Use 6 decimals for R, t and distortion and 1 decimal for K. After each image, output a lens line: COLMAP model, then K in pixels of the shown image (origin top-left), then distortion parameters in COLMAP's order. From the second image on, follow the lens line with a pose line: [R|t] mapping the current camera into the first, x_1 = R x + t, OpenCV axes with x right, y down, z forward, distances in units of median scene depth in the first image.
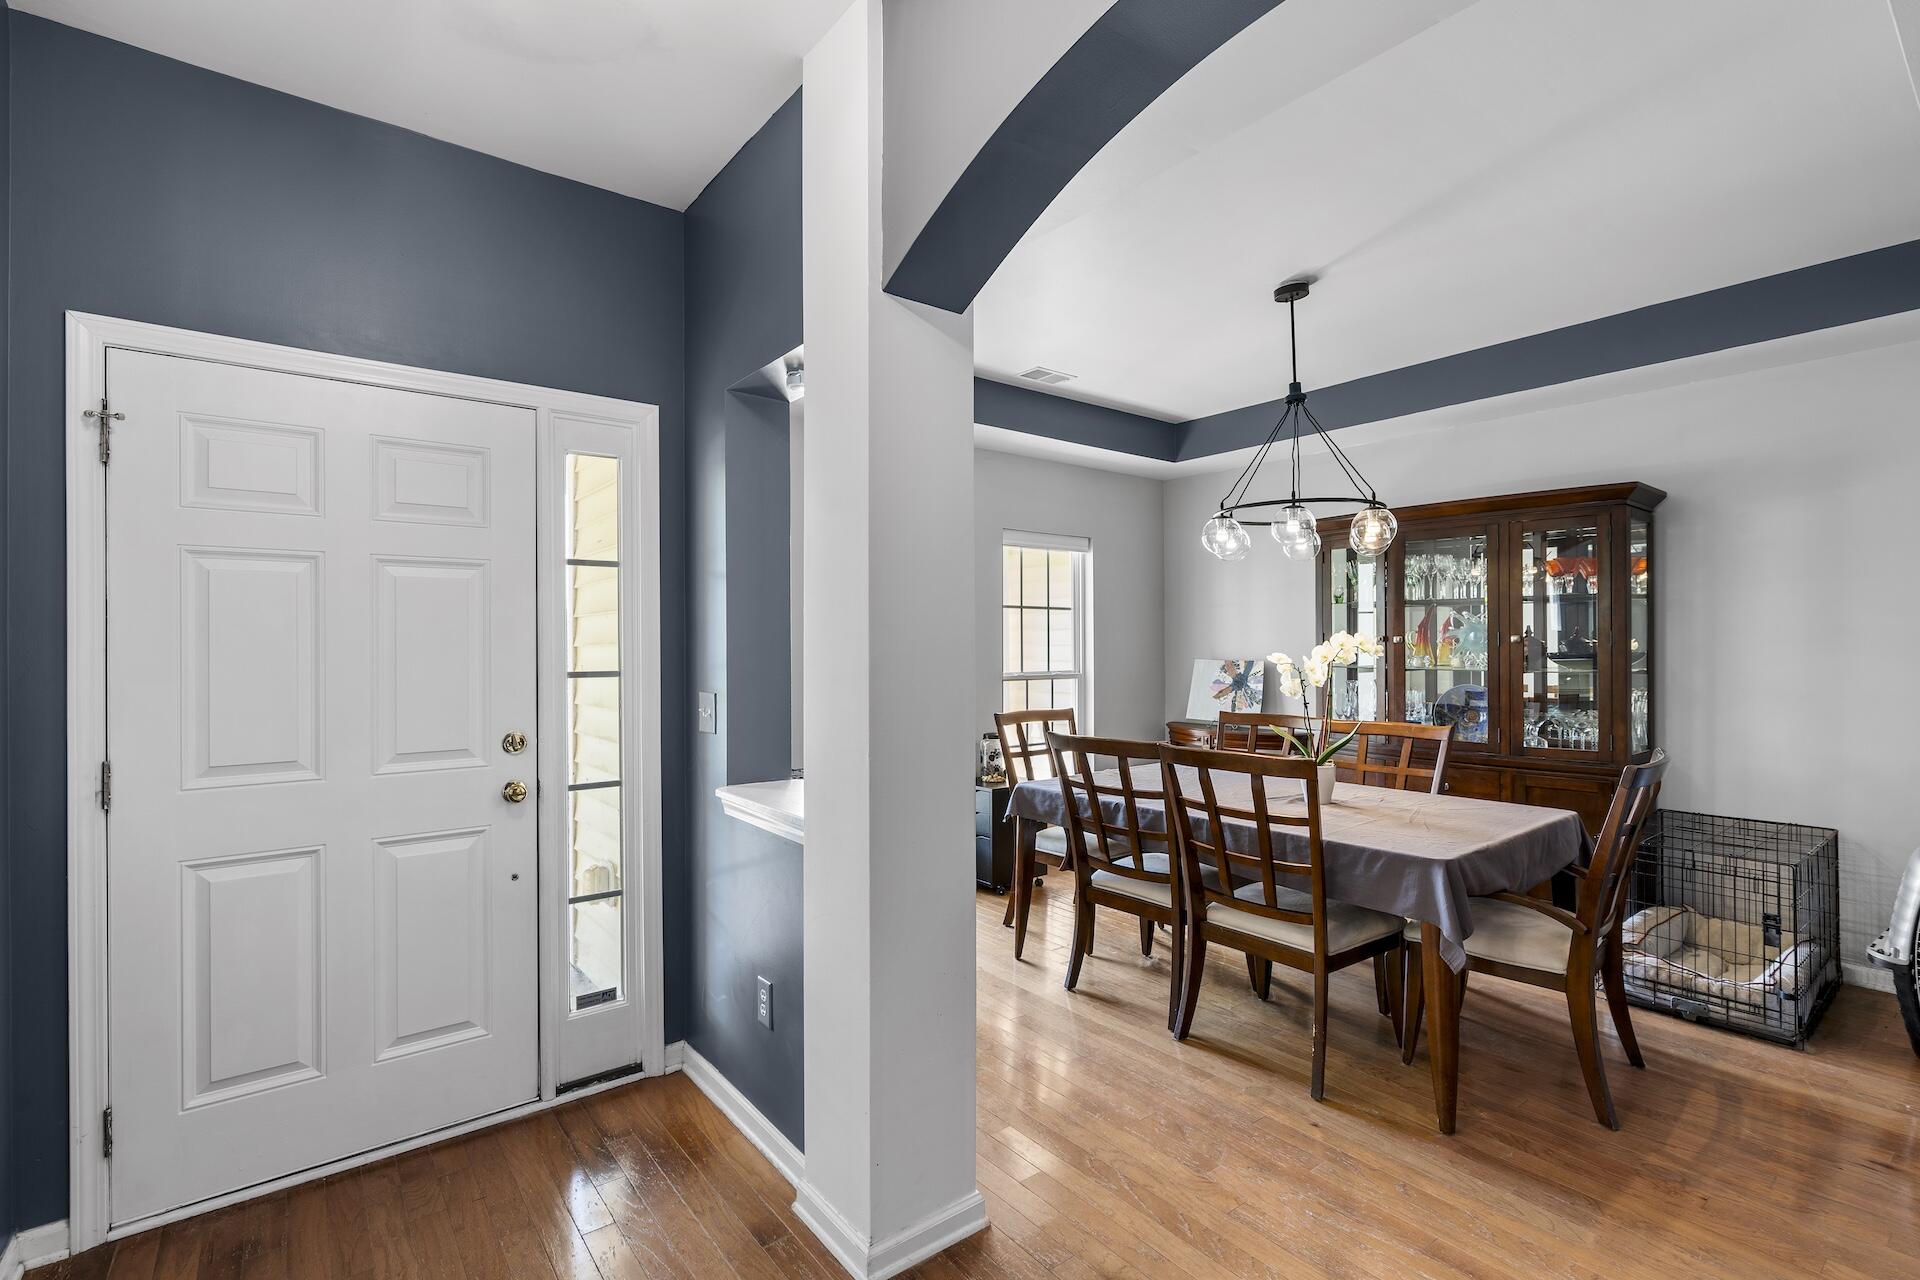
lens RADIAL K [[863.9, 0, 960.0], [0, 863.9, 640.0], [0, 0, 1]] dist [-0.007641, 0.000143]
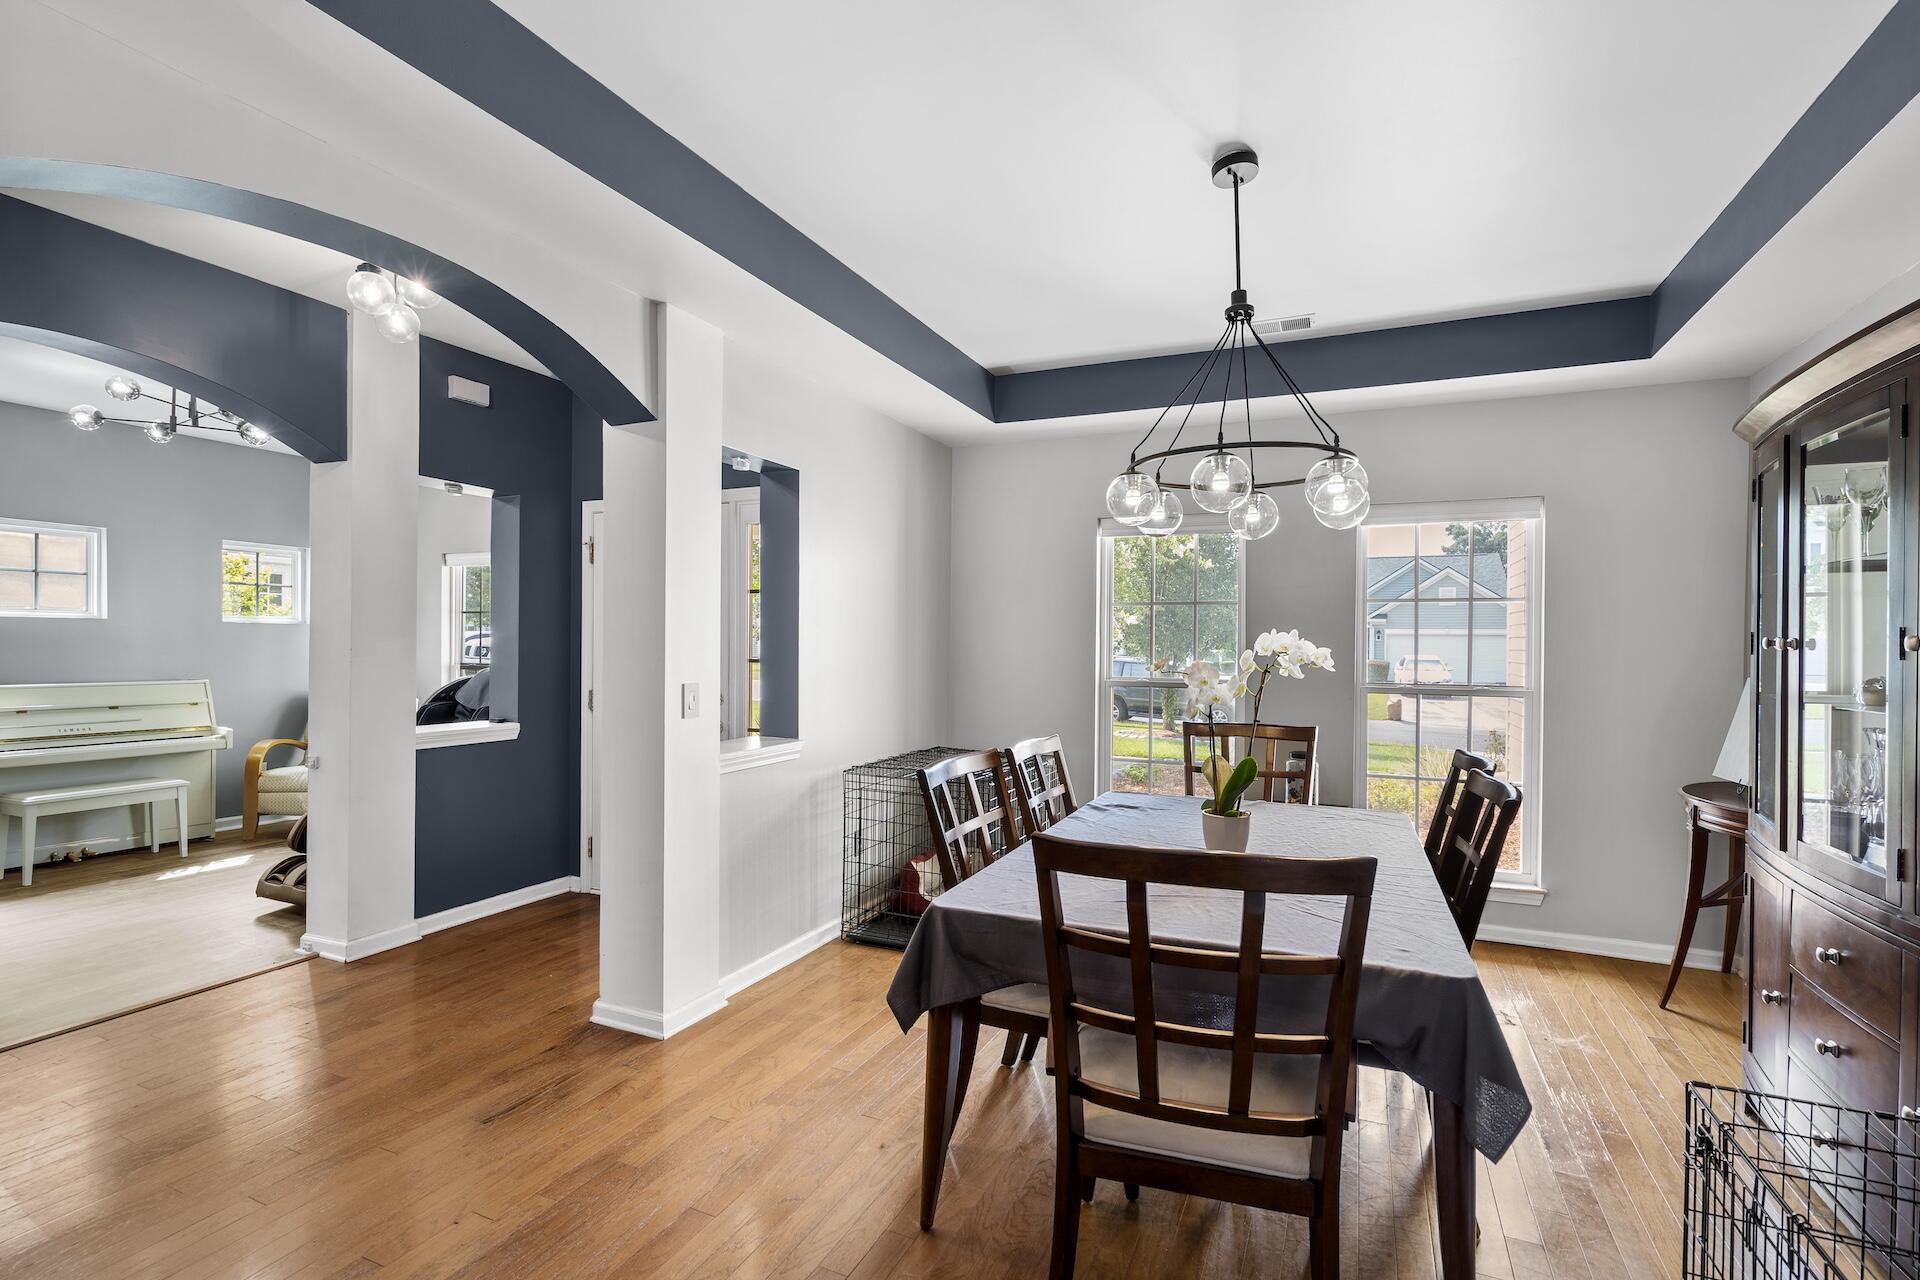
lens RADIAL K [[873.5, 0, 956.7], [0, 873.5, 646.6], [0, 0, 1]] dist [-0.002136, 0.000429]
pose [[0.469318, 0.010319, -0.882969, 1.427426], [-0.003888, 0.999946, 0.009619, -0.004912], [0.883021, -0.001082, 0.469333, 0.677643]]
